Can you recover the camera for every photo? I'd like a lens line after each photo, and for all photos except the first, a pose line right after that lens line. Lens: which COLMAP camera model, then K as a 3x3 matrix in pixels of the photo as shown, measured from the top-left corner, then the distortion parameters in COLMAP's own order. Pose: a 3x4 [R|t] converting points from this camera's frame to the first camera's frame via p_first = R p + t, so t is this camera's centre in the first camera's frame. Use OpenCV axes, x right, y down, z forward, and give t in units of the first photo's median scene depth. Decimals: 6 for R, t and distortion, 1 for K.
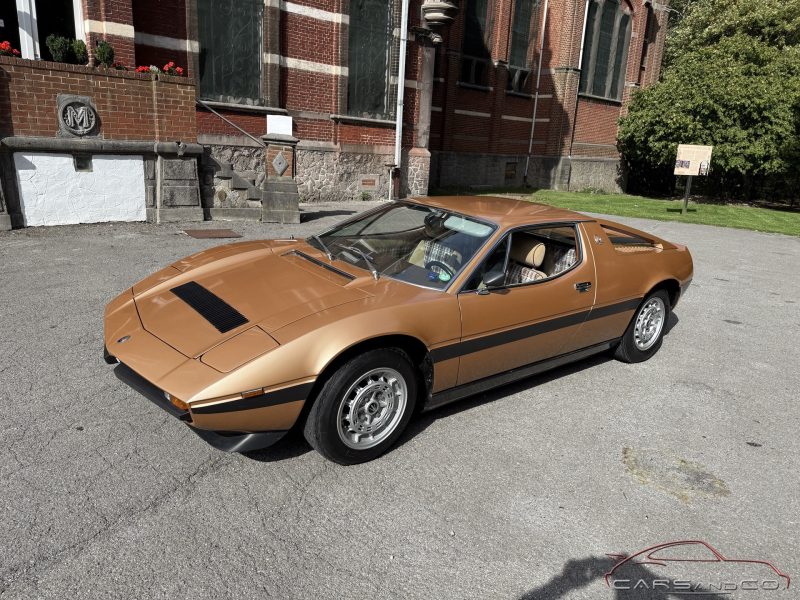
lens RADIAL K [[557.0, 0, 400.0], [0, 557.0, 300.0], [0, 0, 1]] dist [0.028687, -0.048972]
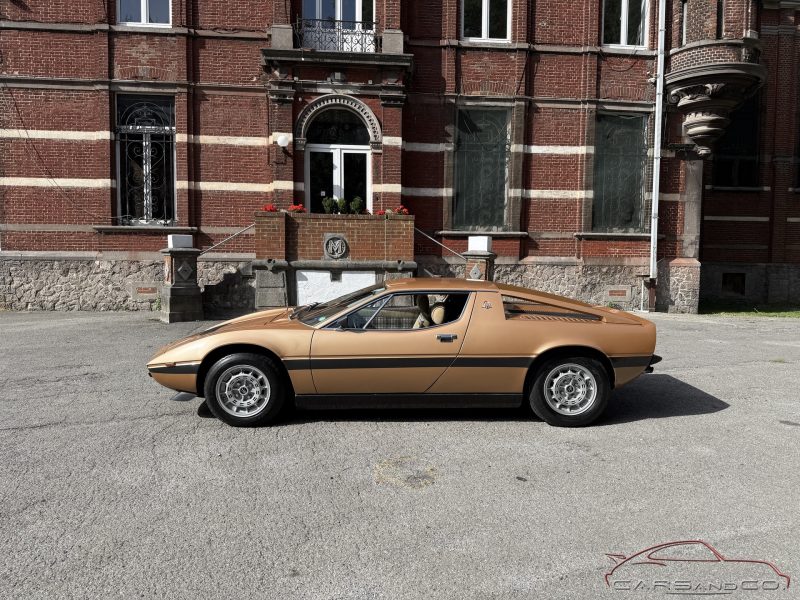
lens RADIAL K [[544.5, 0, 405.6], [0, 544.5, 300.0], [0, 0, 1]] dist [0.116561, -0.193215]
pose [[0.804826, -0.009462, -0.593435, 0.307792], [-0.120846, 0.976315, -0.179460, 0.038596], [0.581077, 0.216148, 0.784620, -0.016446]]
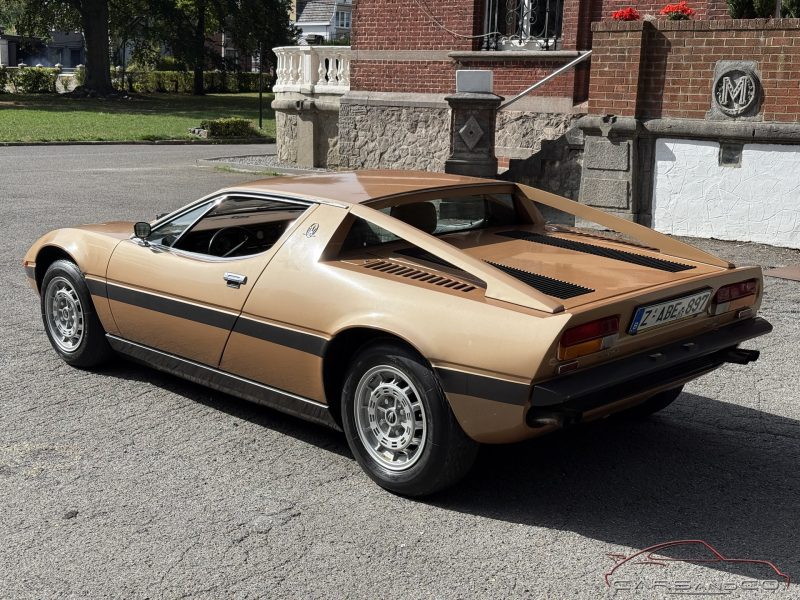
lens RADIAL K [[1100.0, 0, 400.0], [0, 1100.0, 300.0], [0, 0, 1]] dist [0.112923, -0.098093]
pose [[0.106183, 0.135000, -0.985140, 0.546561], [-0.282885, 0.953903, 0.100229, -0.063501], [0.953258, 0.268039, 0.139478, 0.312562]]
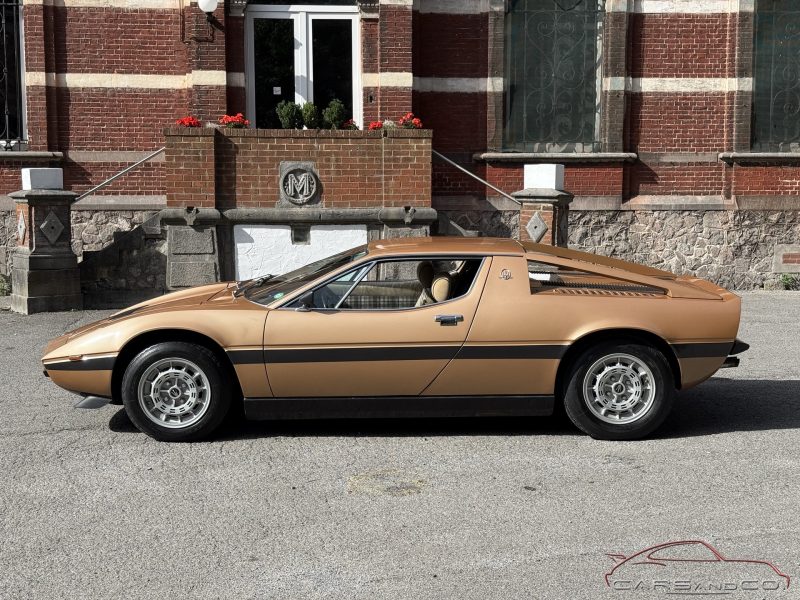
lens RADIAL K [[1078.3, 0, 417.7], [0, 1078.3, 300.9], [0, 0, 1]] dist [0.083510, 0.012099]
pose [[0.791318, -0.003674, -0.611394, 0.430706], [-0.116179, 0.980859, -0.156264, 0.071586], [0.600266, 0.194686, 0.775744, -0.135784]]
